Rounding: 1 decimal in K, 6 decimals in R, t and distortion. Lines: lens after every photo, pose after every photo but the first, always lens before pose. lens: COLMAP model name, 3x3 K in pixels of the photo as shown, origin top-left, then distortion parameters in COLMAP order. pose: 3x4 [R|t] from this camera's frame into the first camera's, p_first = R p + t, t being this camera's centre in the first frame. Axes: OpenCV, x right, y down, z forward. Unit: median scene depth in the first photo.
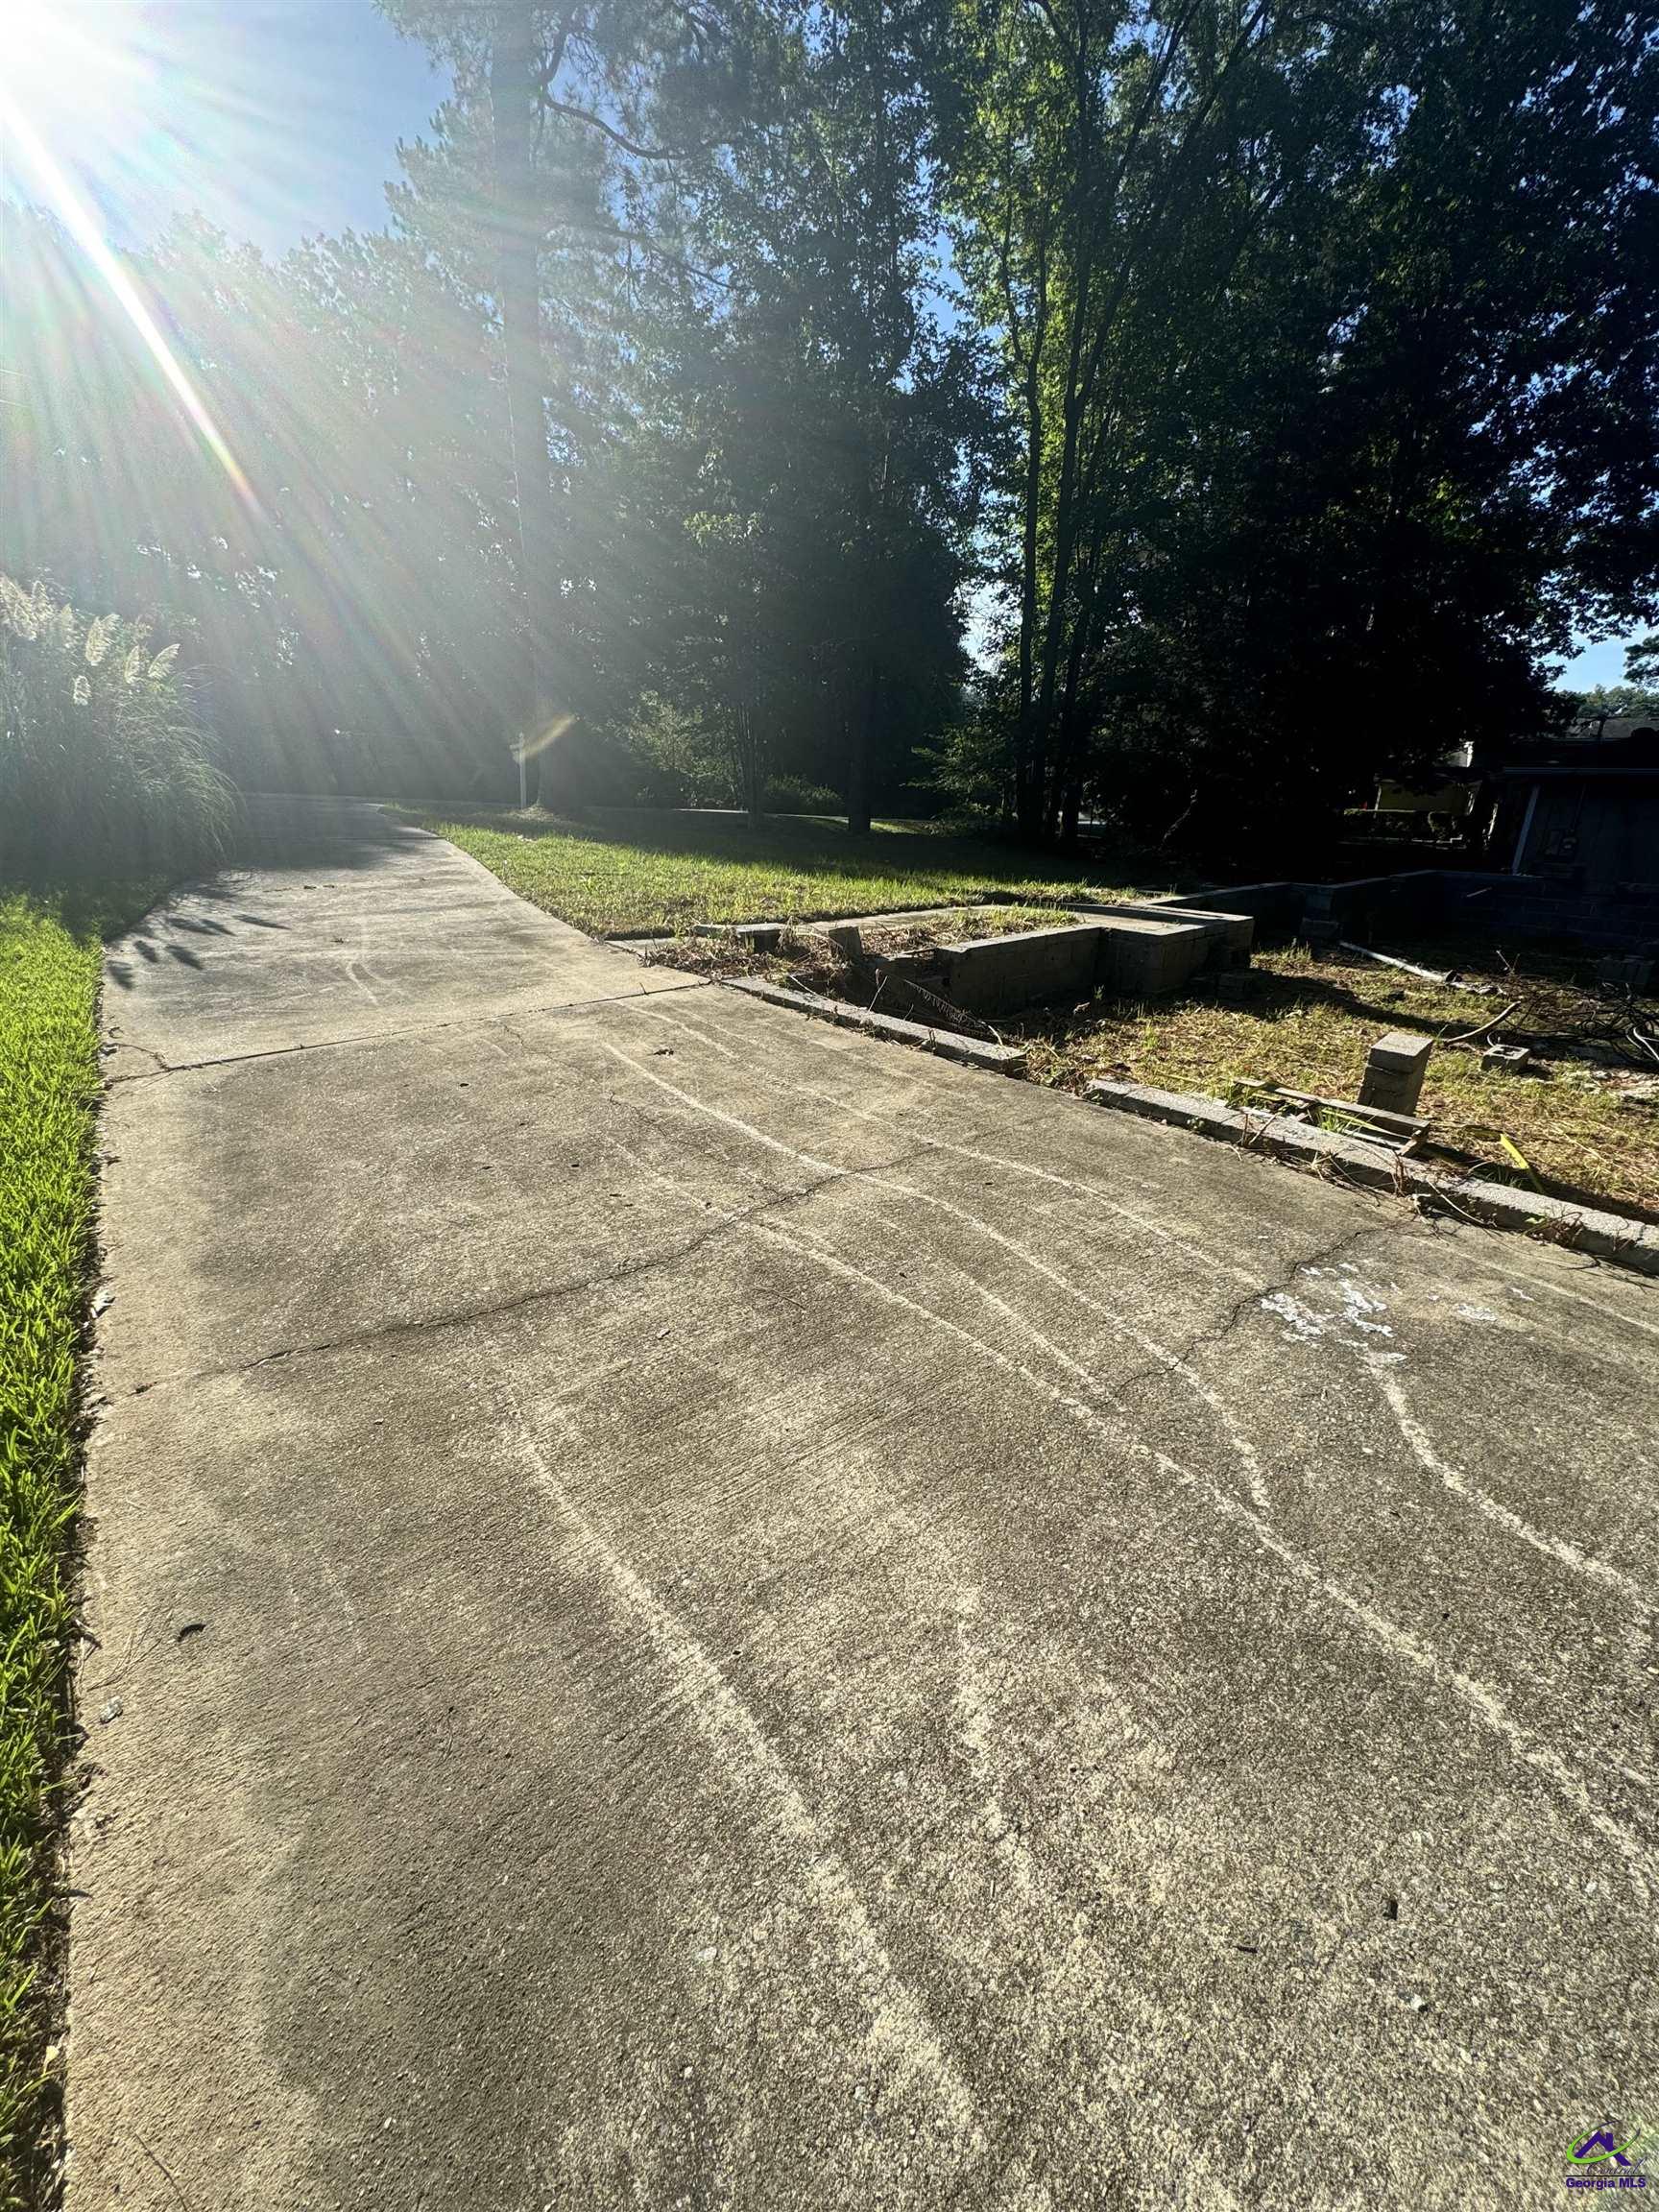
lens RADIAL K [[885.2, 0, 829.5], [0, 885.2, 1106.0], [0, 0, 1]] dist [-0.004725, 0.000909]
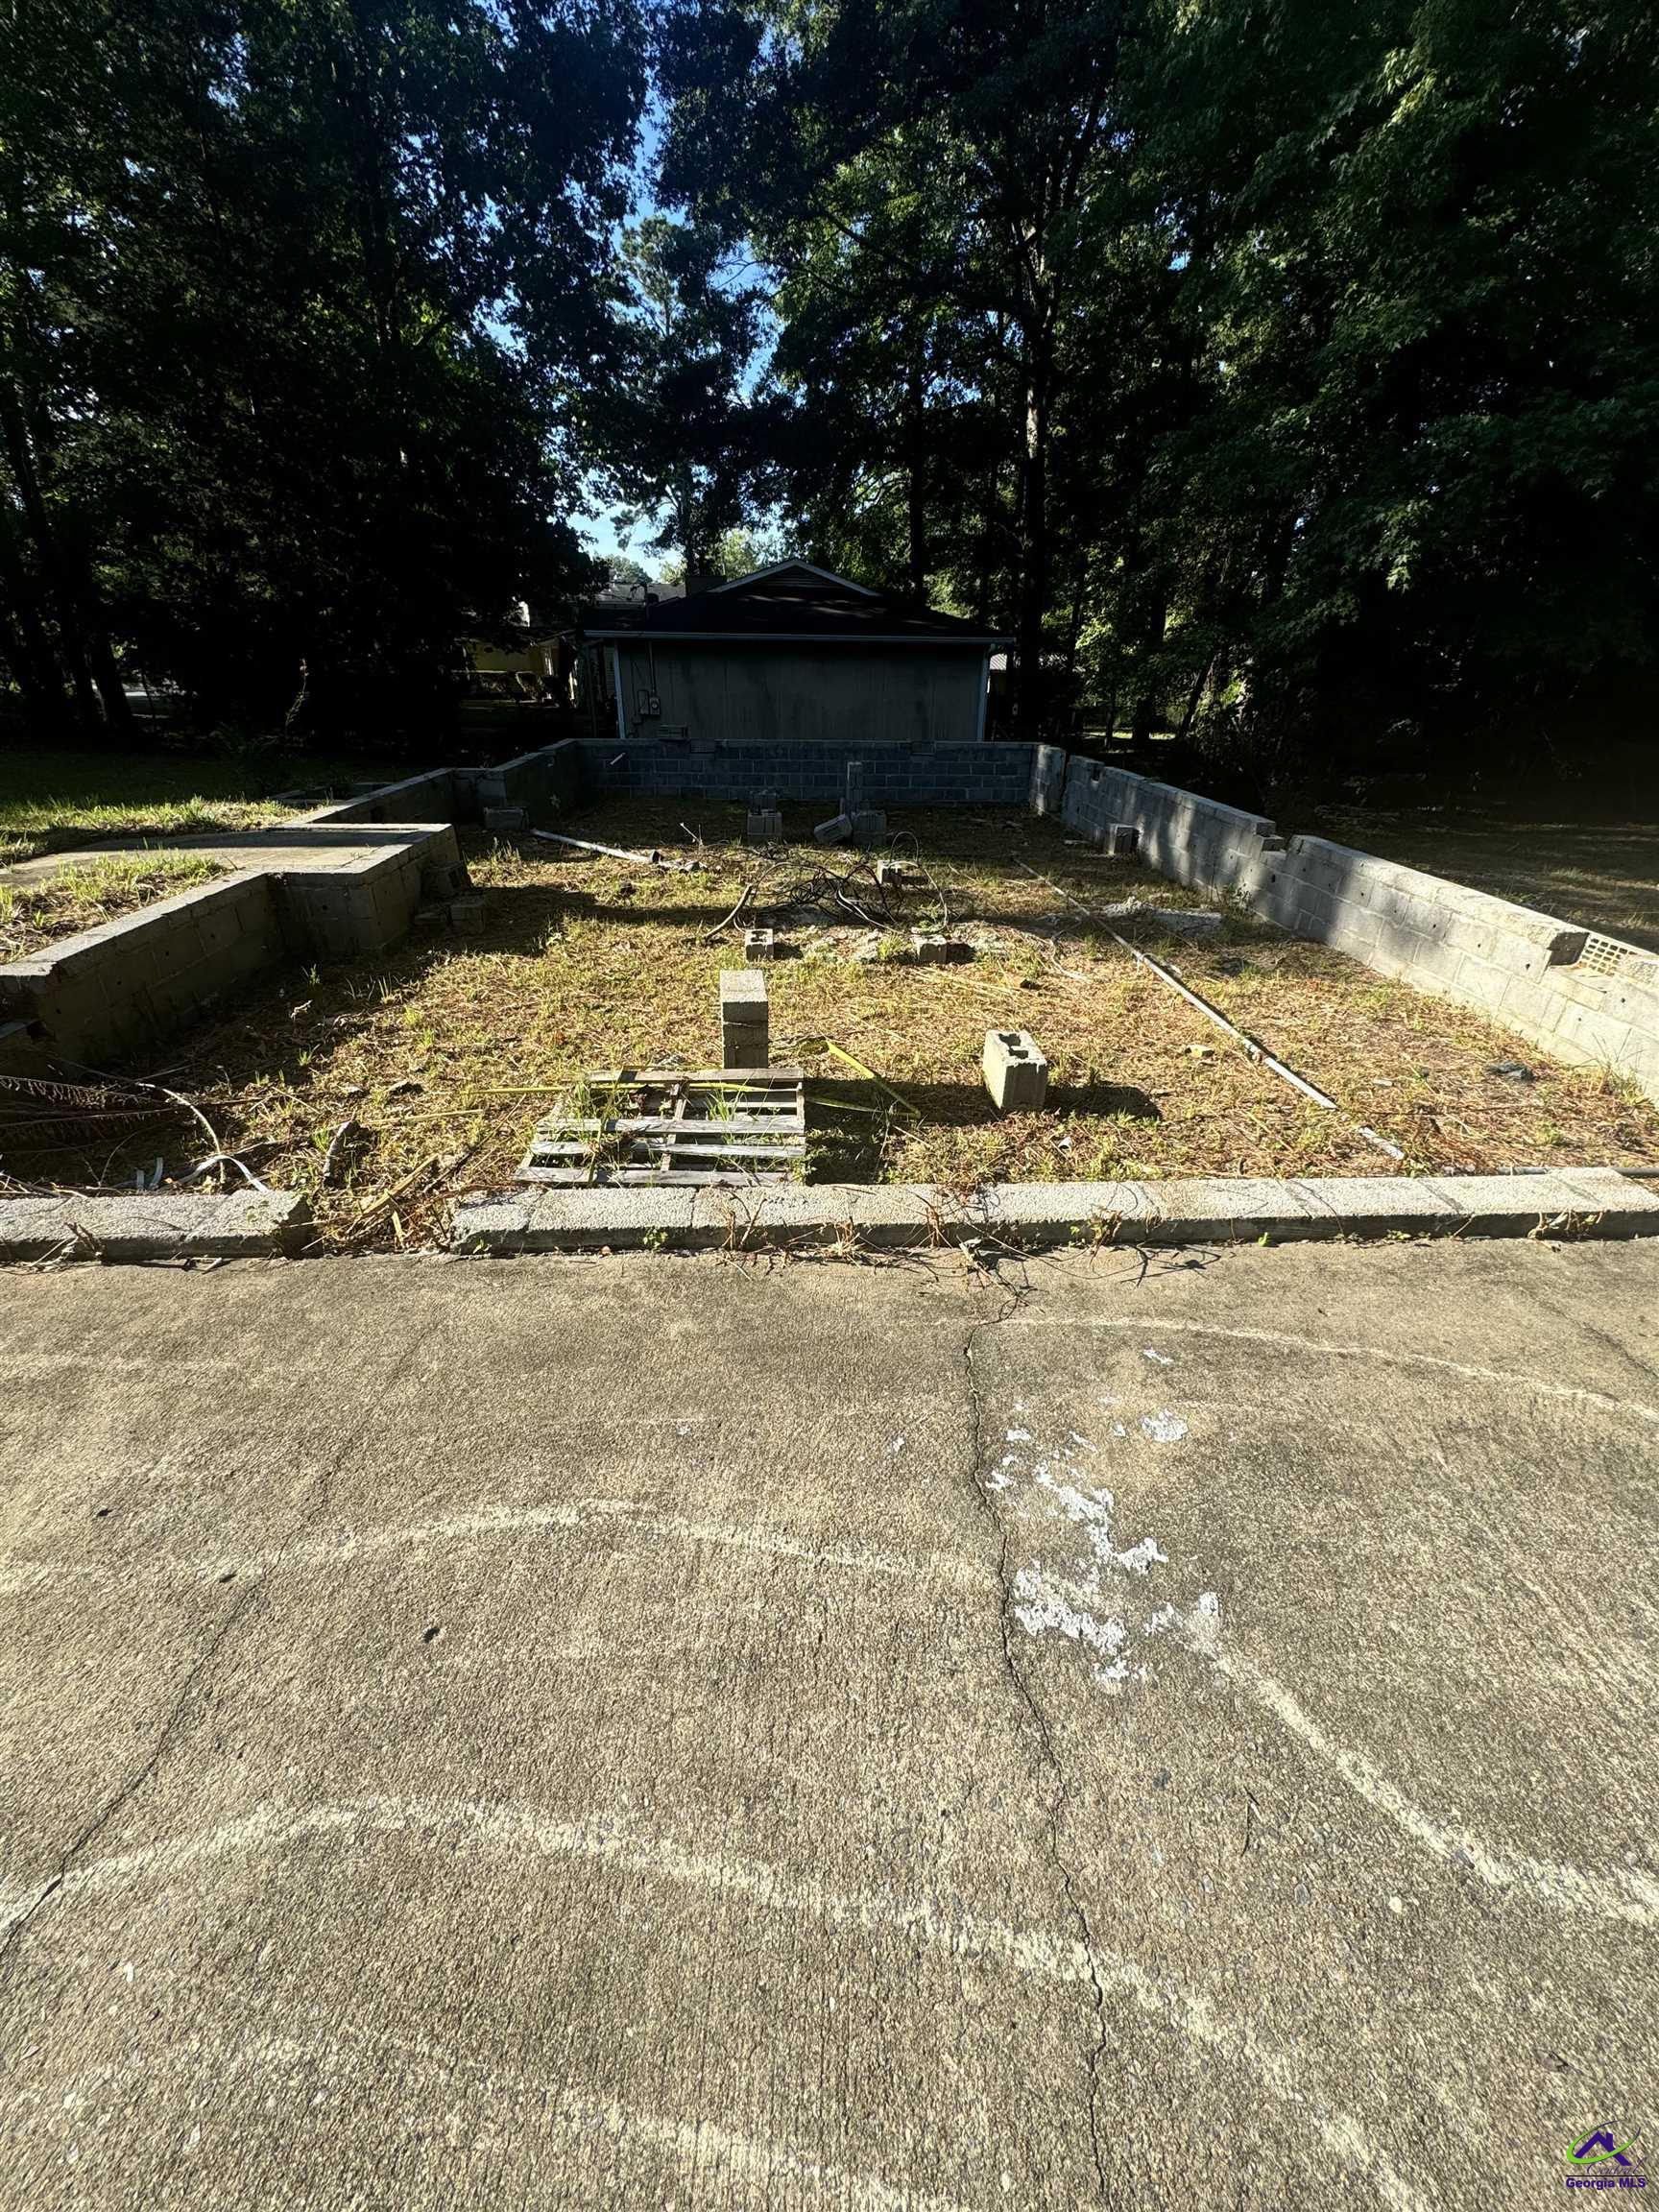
lens RADIAL K [[885.2, 0, 829.5], [0, 885.2, 1106.0], [0, 0, 1]] dist [-0.004725, 0.000909]
pose [[0.626247, -0.359220, 0.691936, 0.077784], [0.262872, 0.932845, 0.246372, -0.194004], [-0.733970, 0.027601, 0.678620, 0.454000]]
